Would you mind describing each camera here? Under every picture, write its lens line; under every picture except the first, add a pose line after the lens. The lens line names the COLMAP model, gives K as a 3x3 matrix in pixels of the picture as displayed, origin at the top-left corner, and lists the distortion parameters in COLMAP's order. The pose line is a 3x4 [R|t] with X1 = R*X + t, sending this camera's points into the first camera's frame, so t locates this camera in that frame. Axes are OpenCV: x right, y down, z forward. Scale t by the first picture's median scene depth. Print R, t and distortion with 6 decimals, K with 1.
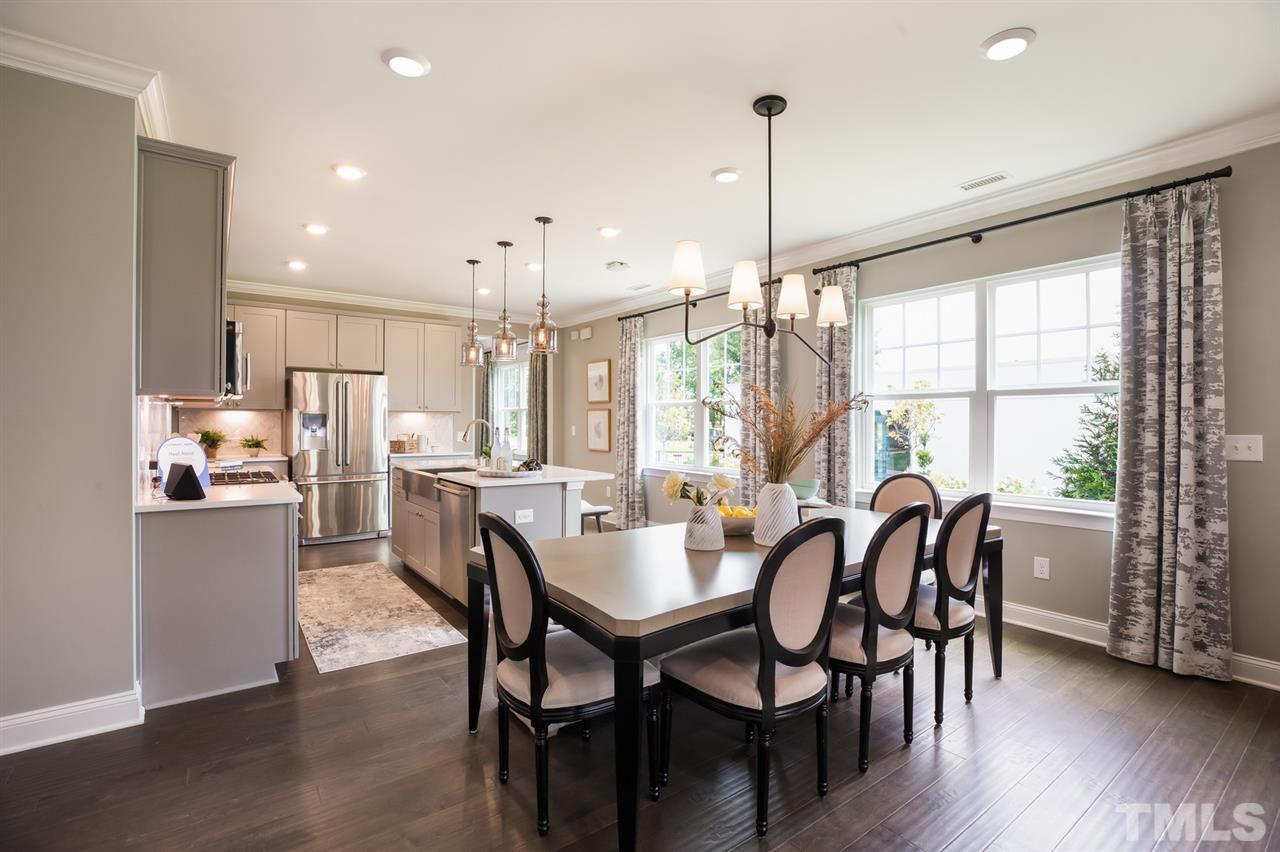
lens RADIAL K [[585.4, 0, 641.0], [0, 585.4, 422.6], [0, 0, 1]] dist [-0.036942, 0.005751]
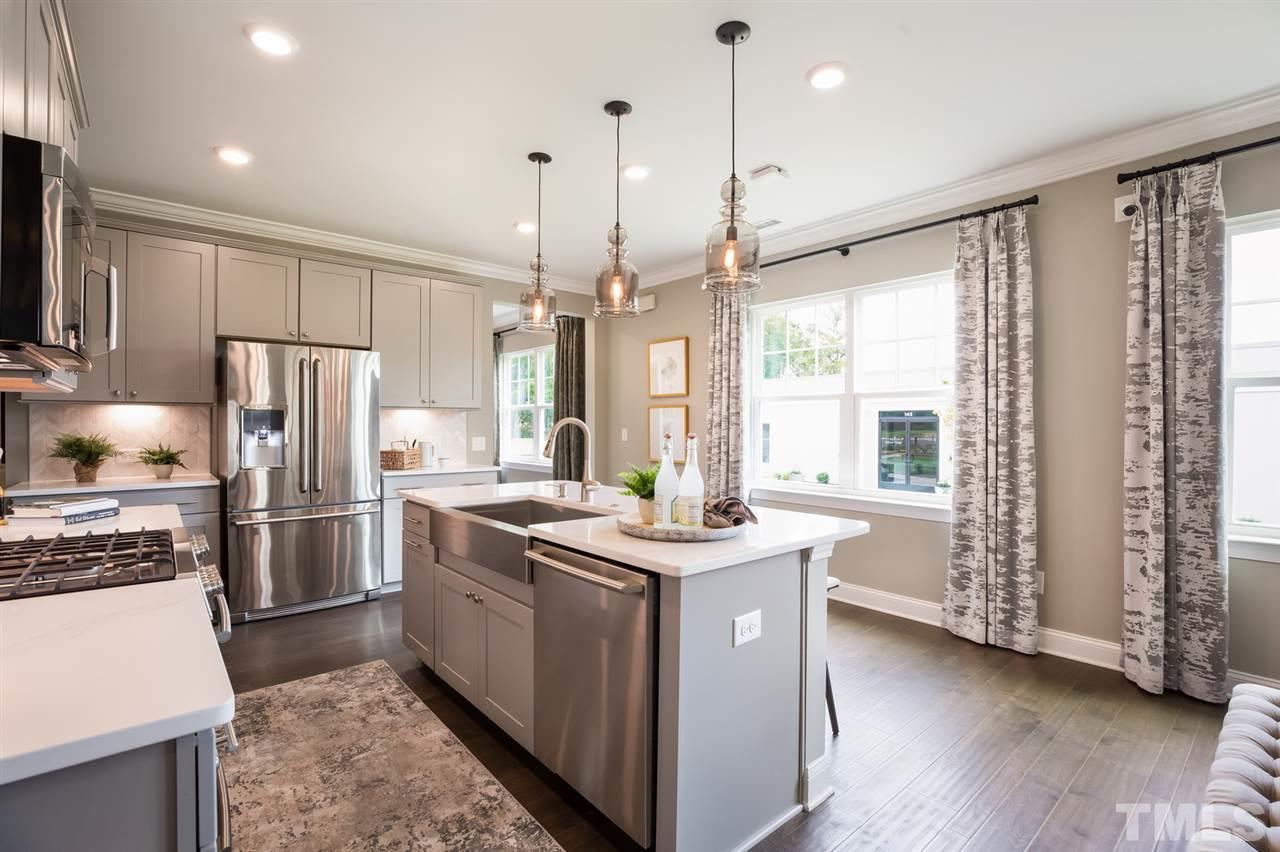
lens RADIAL K [[585.4, 0, 639.4], [0, 585.4, 423.6], [0, 0, 1]] dist [-0.036942, 0.005751]
pose [[0.997598, 0.000006, 0.069271, -0.201648], [0.000049, 1.000000, -0.000793, 0.000144], [-0.069271, 0.000794, 0.997598, 0.349323]]
